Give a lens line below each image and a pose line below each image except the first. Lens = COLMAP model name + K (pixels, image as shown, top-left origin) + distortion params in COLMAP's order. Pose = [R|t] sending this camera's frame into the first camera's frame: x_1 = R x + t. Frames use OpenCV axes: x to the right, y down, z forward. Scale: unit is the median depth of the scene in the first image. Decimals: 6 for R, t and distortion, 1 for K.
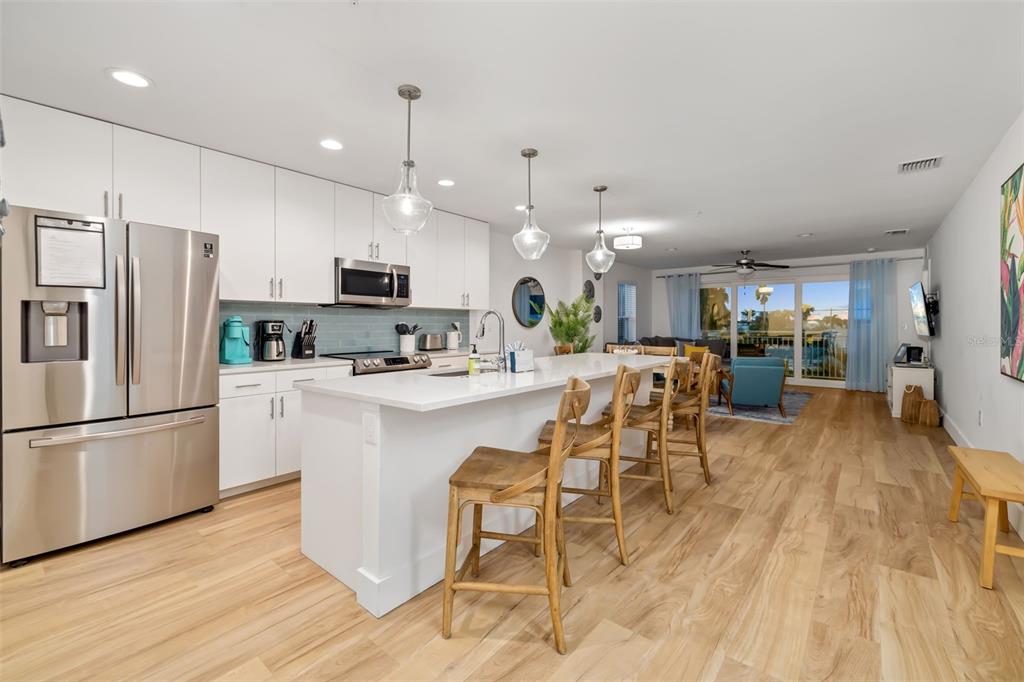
lens RADIAL K [[438.6, 0, 511.2], [0, 438.6, 328.8], [0, 0, 1]] dist [0.000518, 0.000015]
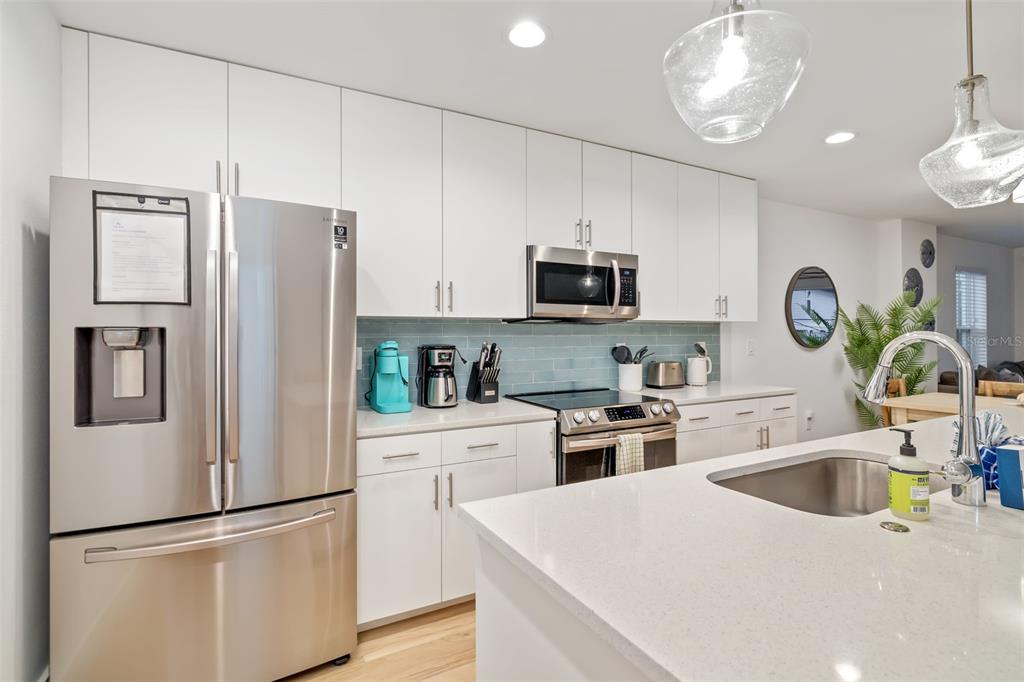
lens RADIAL K [[493.2, 0, 512.0], [0, 493.2, 341.0], [0, 0, 1]] dist [-0.001607, -0.000109]
pose [[0.926470, 0.000131, -0.376370, -0.154977], [0.001115, 0.999995, 0.003093, -0.026803], [0.376368, -0.003285, 0.926464, 0.333052]]
